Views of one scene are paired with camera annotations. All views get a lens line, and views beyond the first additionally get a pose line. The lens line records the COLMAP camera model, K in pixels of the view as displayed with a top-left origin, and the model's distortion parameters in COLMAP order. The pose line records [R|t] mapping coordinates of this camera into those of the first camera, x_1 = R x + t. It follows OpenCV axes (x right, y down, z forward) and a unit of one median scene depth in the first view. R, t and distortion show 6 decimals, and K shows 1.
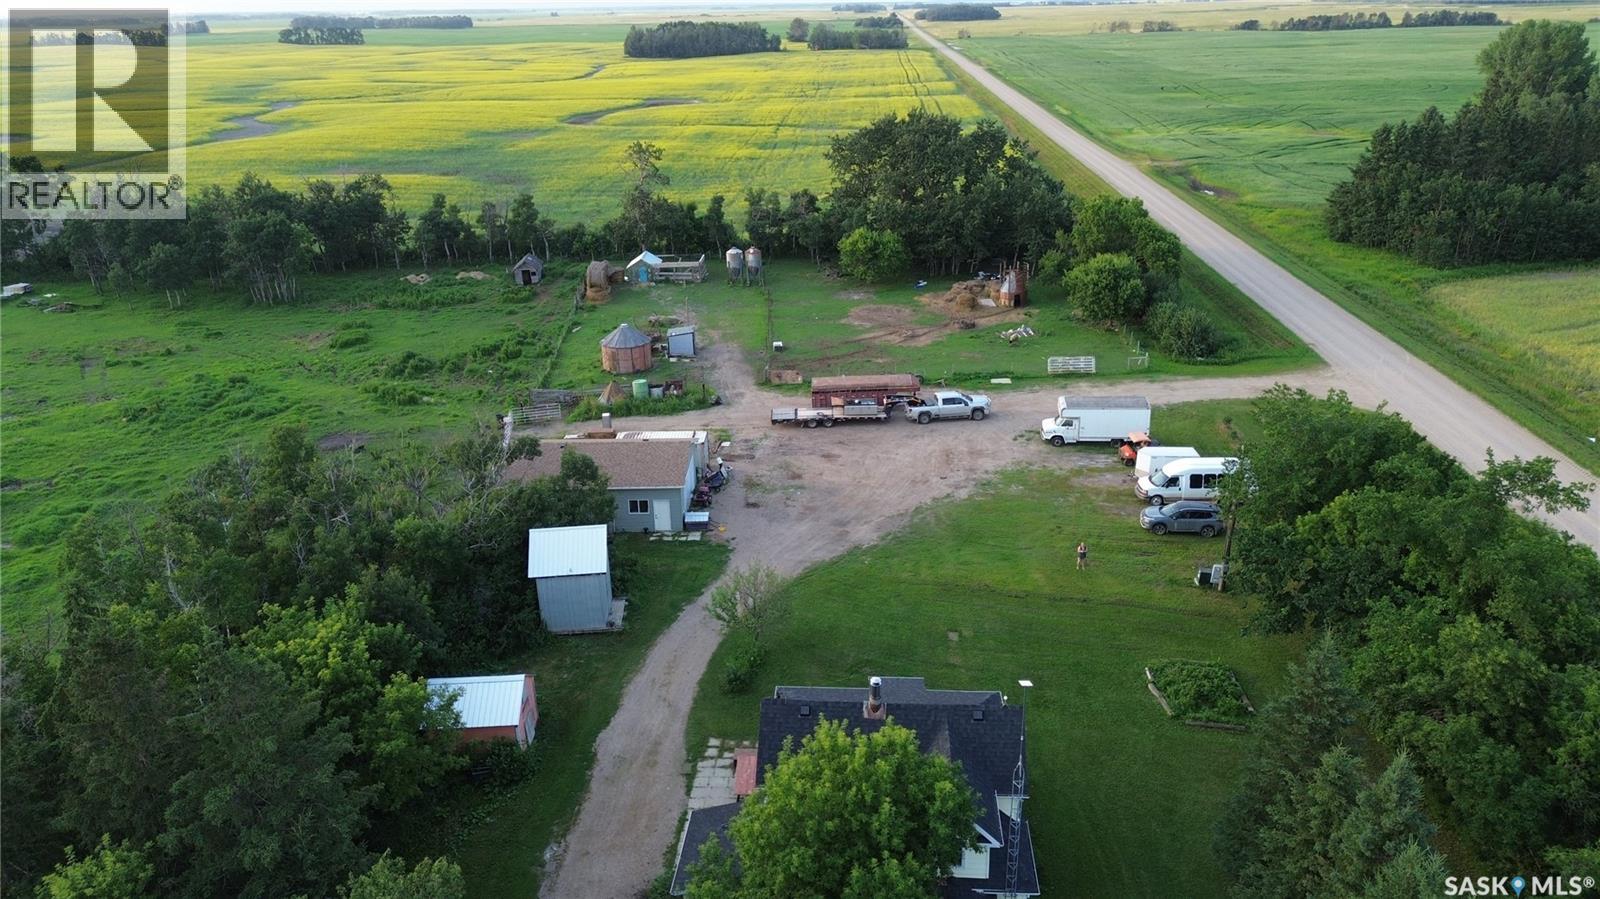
lens RADIAL K [[1123.4, 0, 800.0], [0, 1123.4, 449.5], [0, 0, 1]] dist [0.095679, -0.108169]
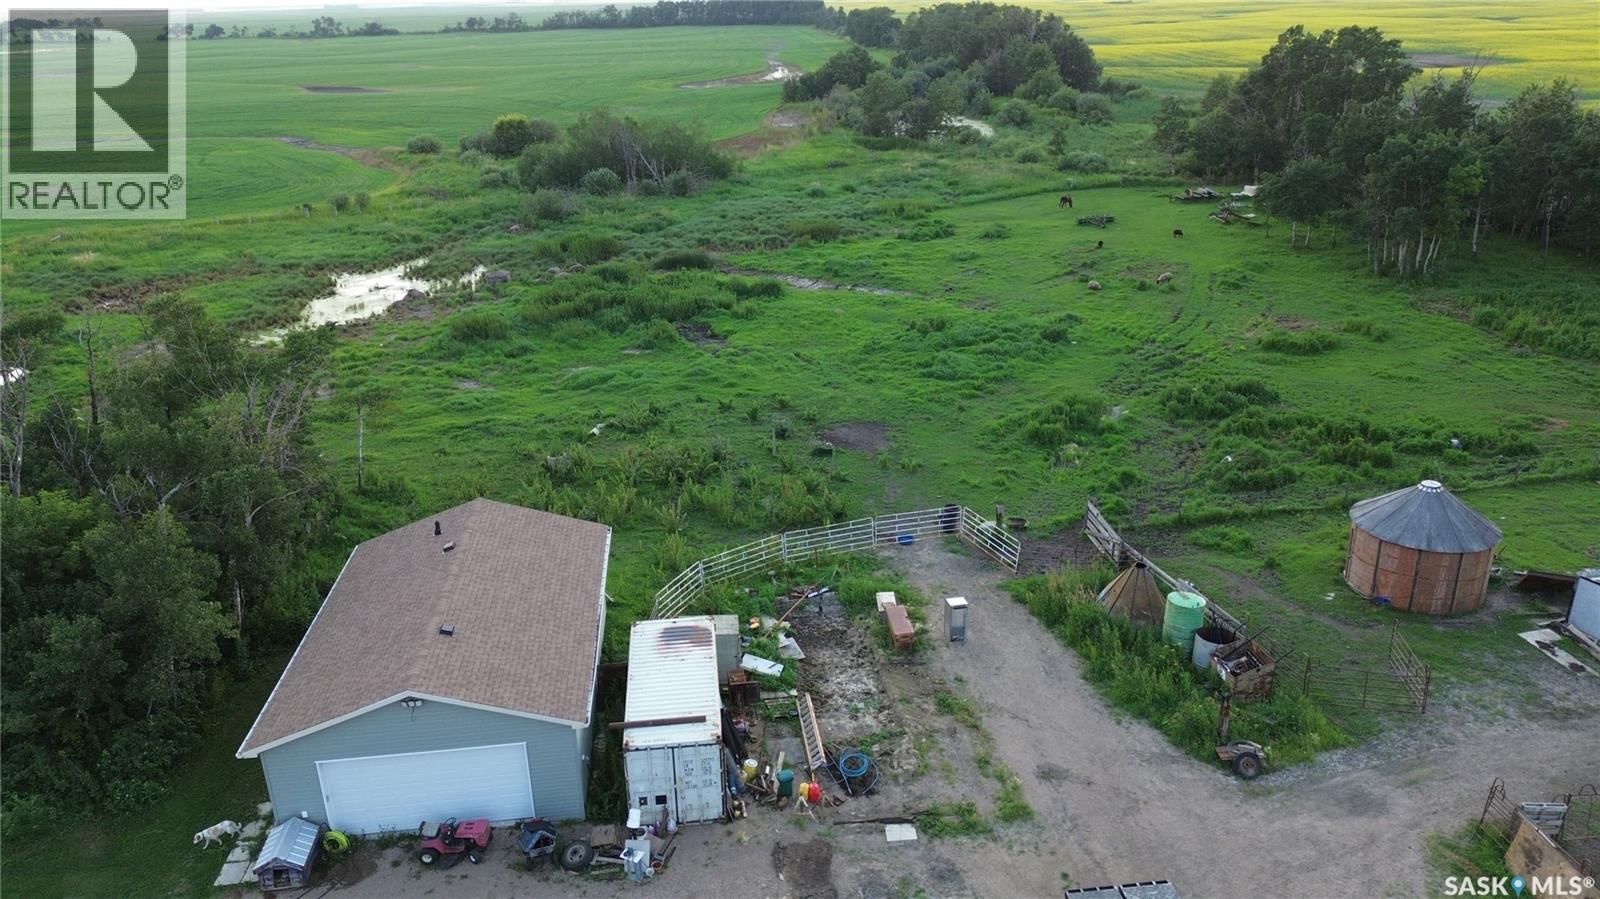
lens RADIAL K [[1123.4, 0, 800.0], [0, 1123.4, 449.5], [0, 0, 1]] dist [0.095679, -0.108169]
pose [[0.126391, 0.388018, -0.912944, 0.150270], [-0.339659, 0.881622, 0.327682, -0.157240], [0.932018, 0.268673, 0.243222, 0.628714]]
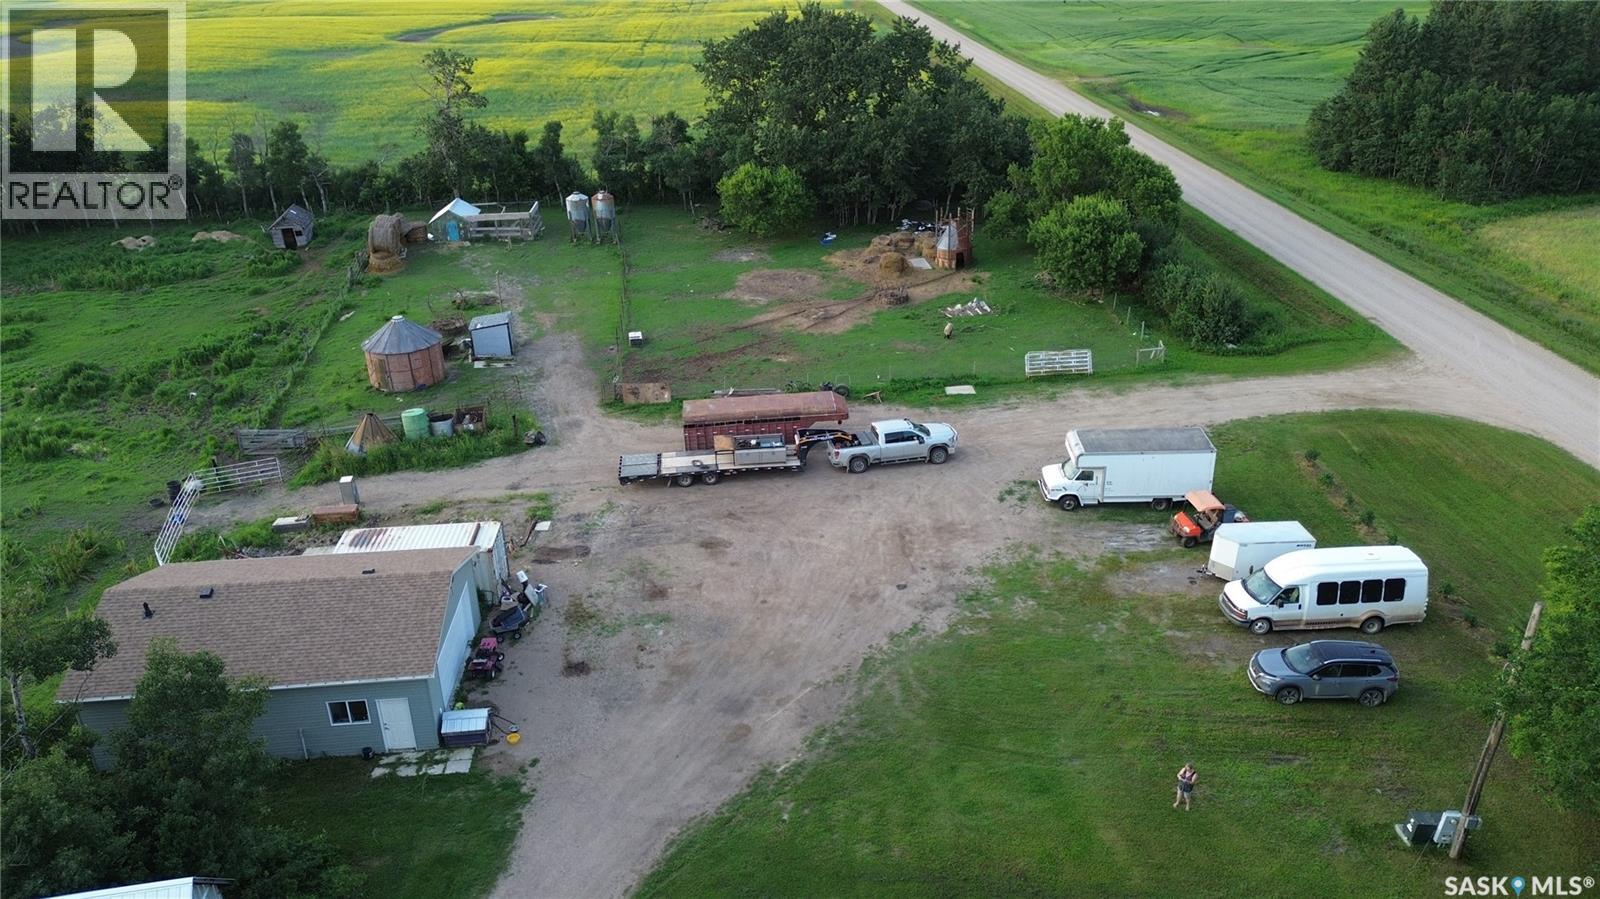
lens RADIAL K [[1123.4, 0, 800.0], [0, 1123.4, 449.5], [0, 0, 1]] dist [0.095679, -0.108169]
pose [[0.994833, -0.039962, 0.093329, 0.013101], [0.034454, 0.997609, 0.059904, -0.058199], [-0.095500, -0.056378, 0.993832, 0.274011]]
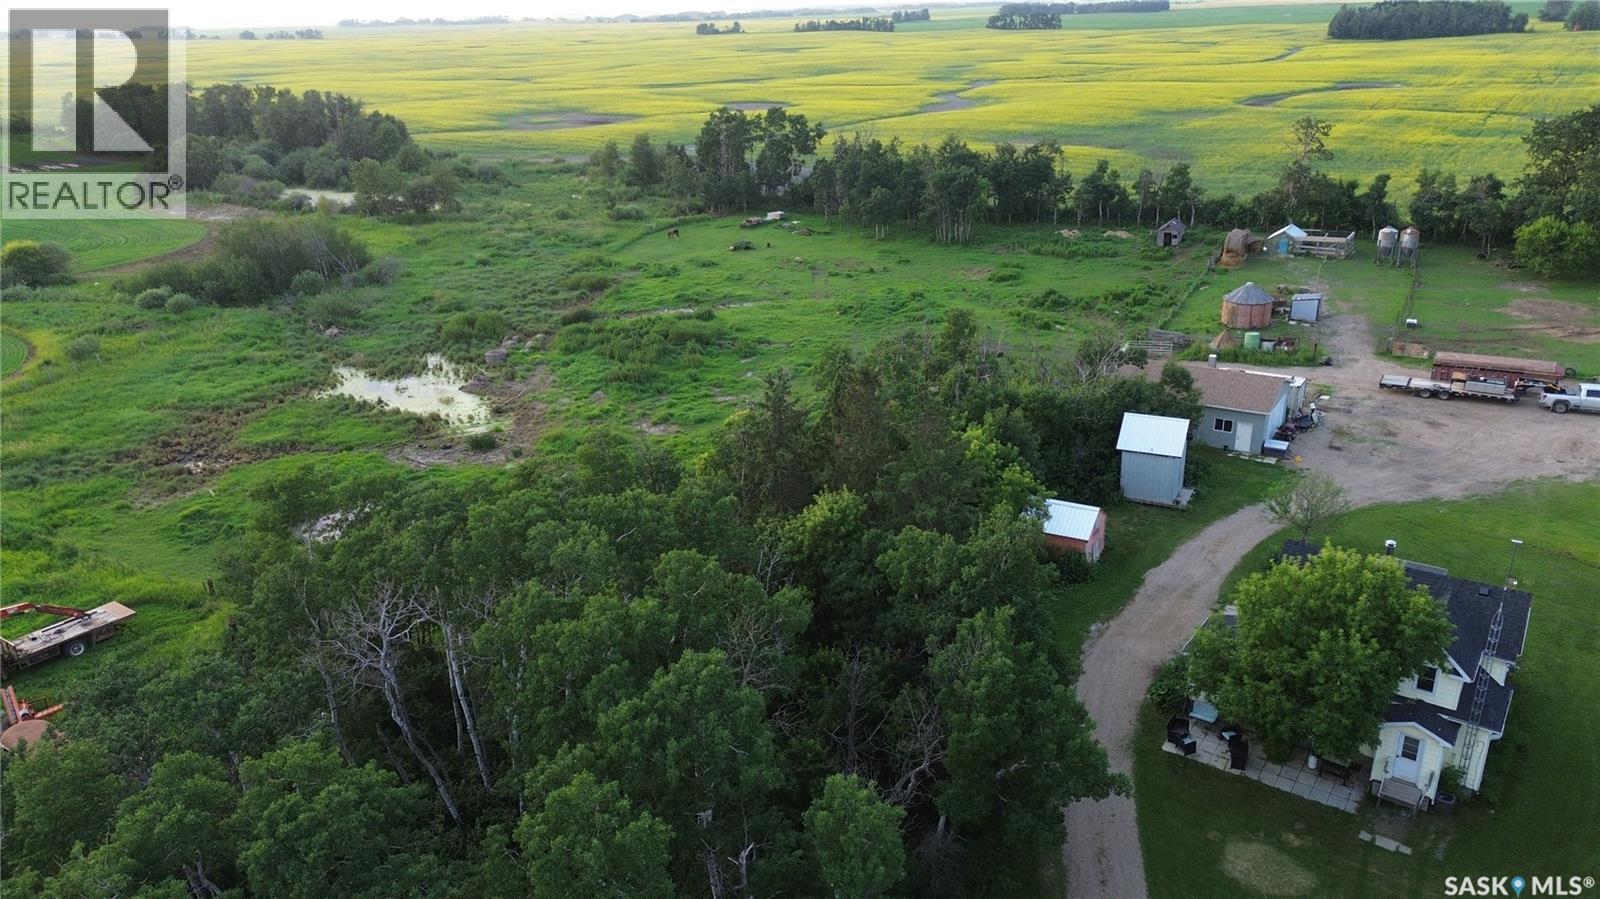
lens RADIAL K [[1126.3, 0, 800.0], [0, 1126.3, 449.5], [0, 0, 1]] dist [0.081946, -0.074221]
pose [[0.849651, 0.188021, -0.492688, 0.038474], [-0.182217, 0.981408, 0.060289, 0.050273], [0.494864, 0.038551, 0.868115, -0.125139]]
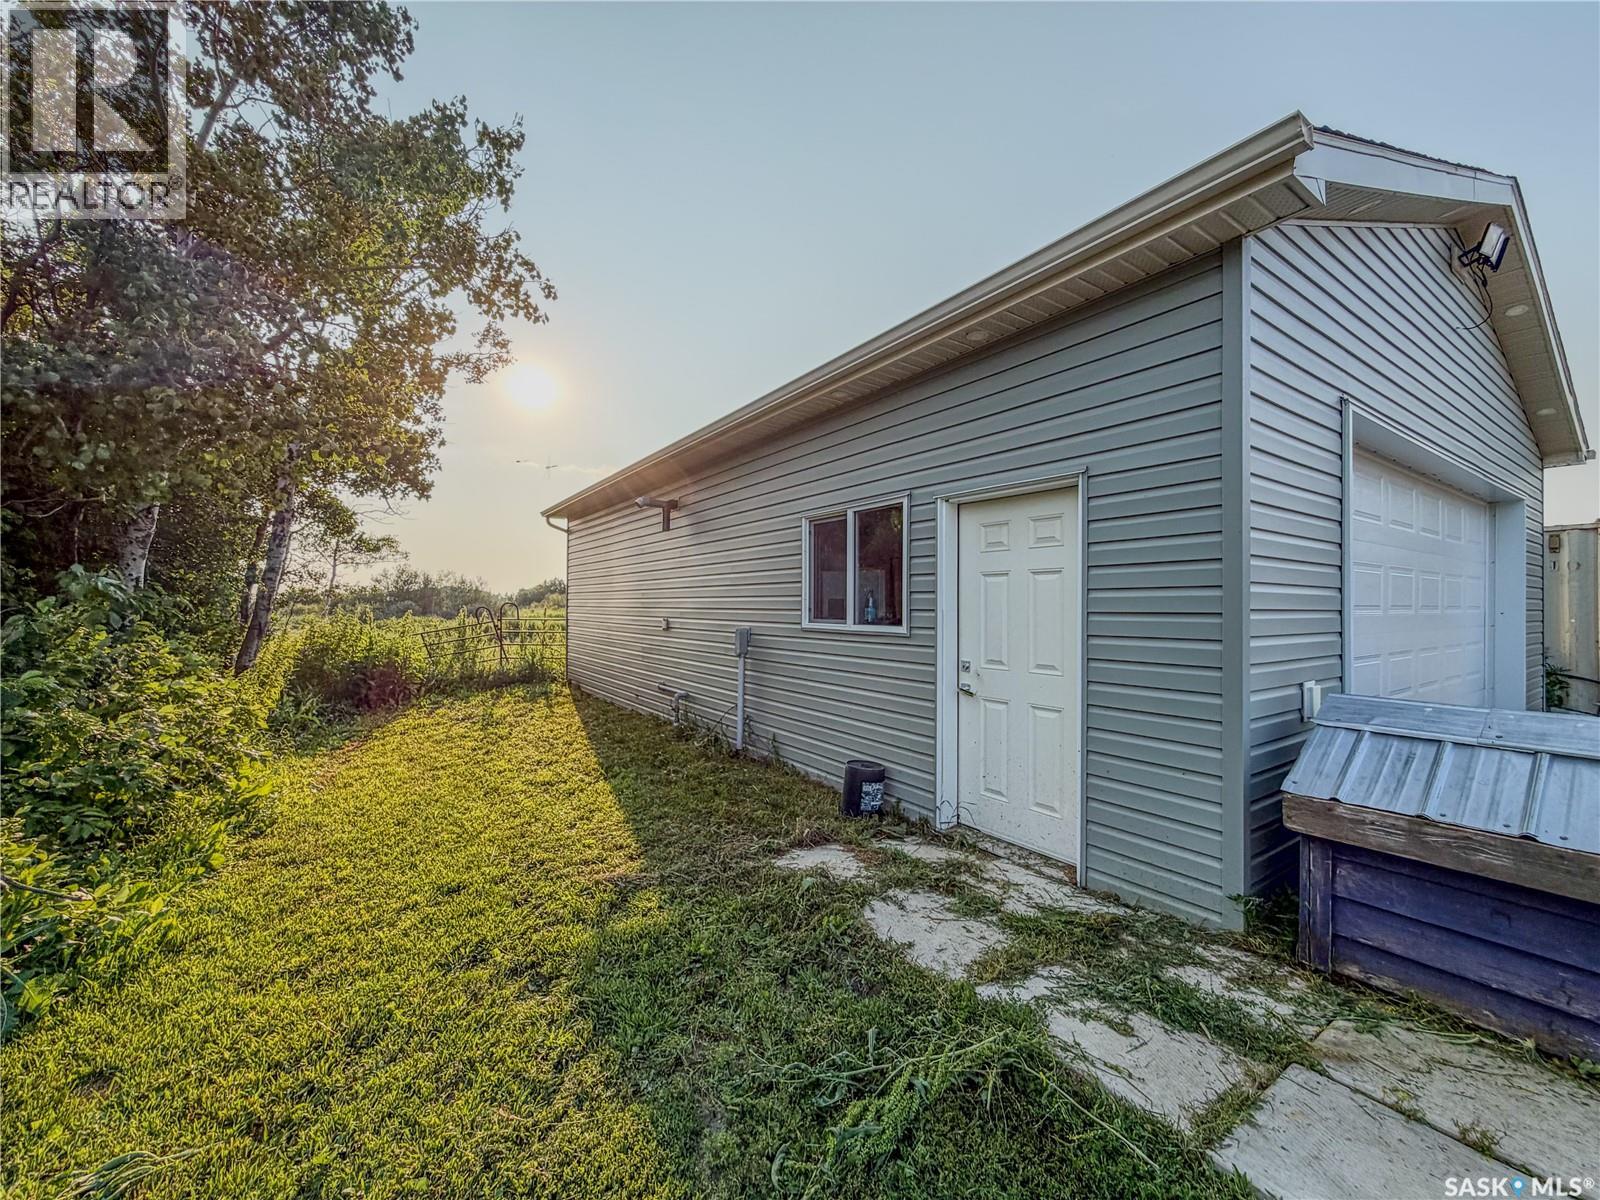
lens RADIAL K [[649.4, 0, 800.0], [0, 649.4, 600.0], [0, 0, 1]] dist [0.009690, -0.000251]
pose [[0.590197, 0.008859, -0.807211, -0.054030], [-0.293831, 0.933706, -0.204589, 0.042627], [0.751885, 0.357931, 0.553674, 0.577625]]
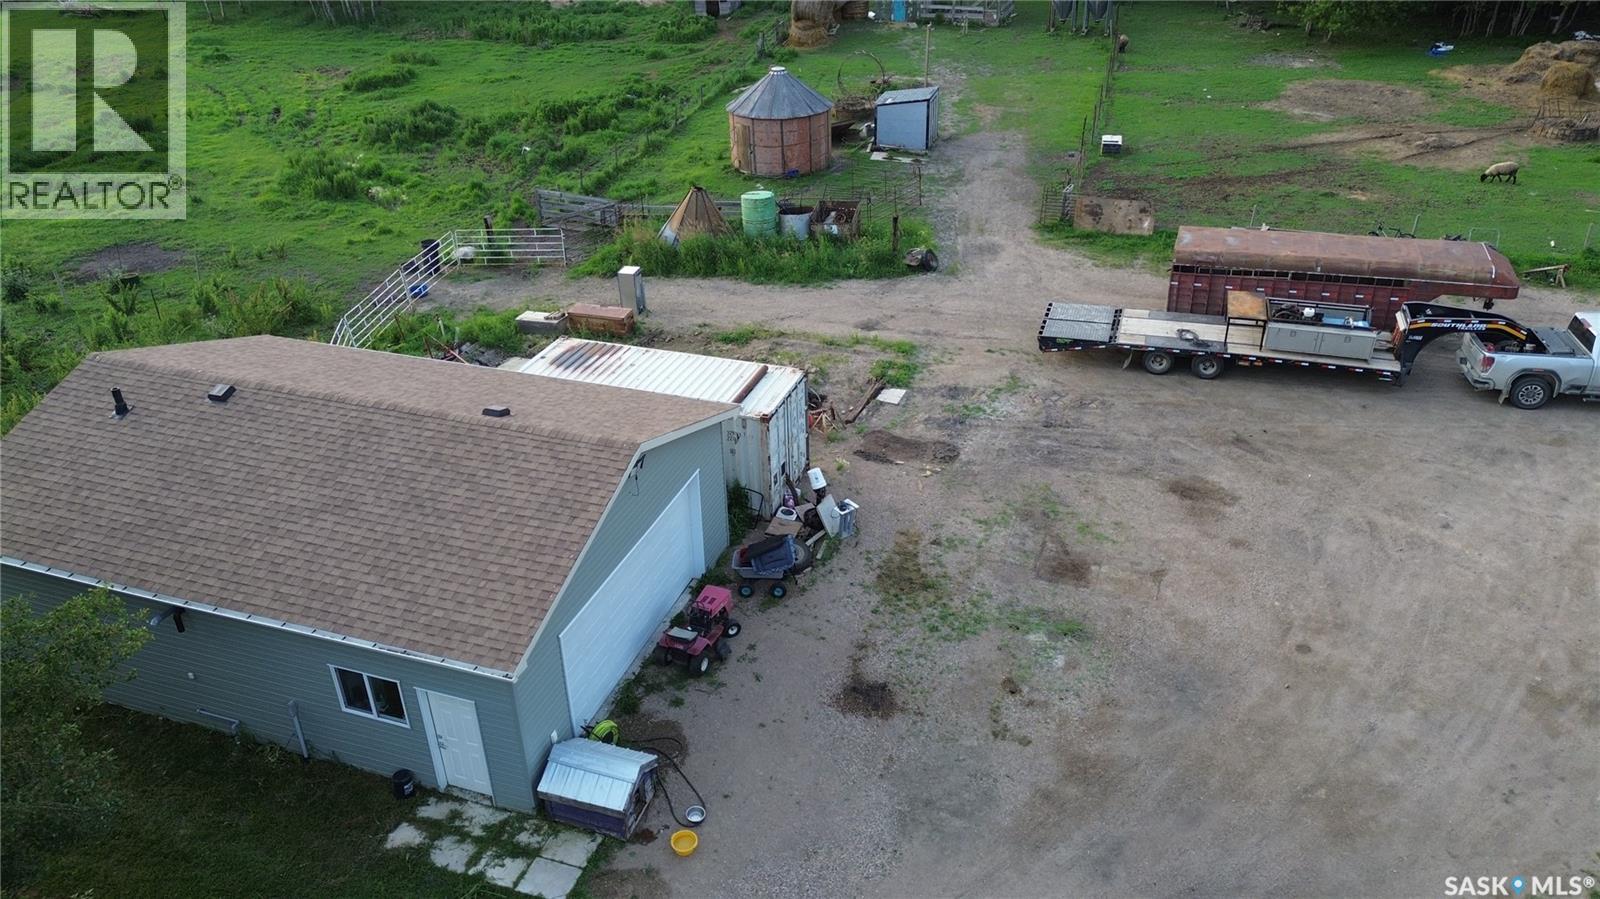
lens RADIAL K [[1126.3, 0, 800.0], [0, 1126.3, 449.5], [0, 0, 1]] dist [0.081946, -0.074221]
pose [[0.950699, 0.155163, -0.268506, 0.003220], [-0.111772, 0.979079, 0.170034, -0.033388], [0.289271, -0.131640, 0.948152, 0.479617]]
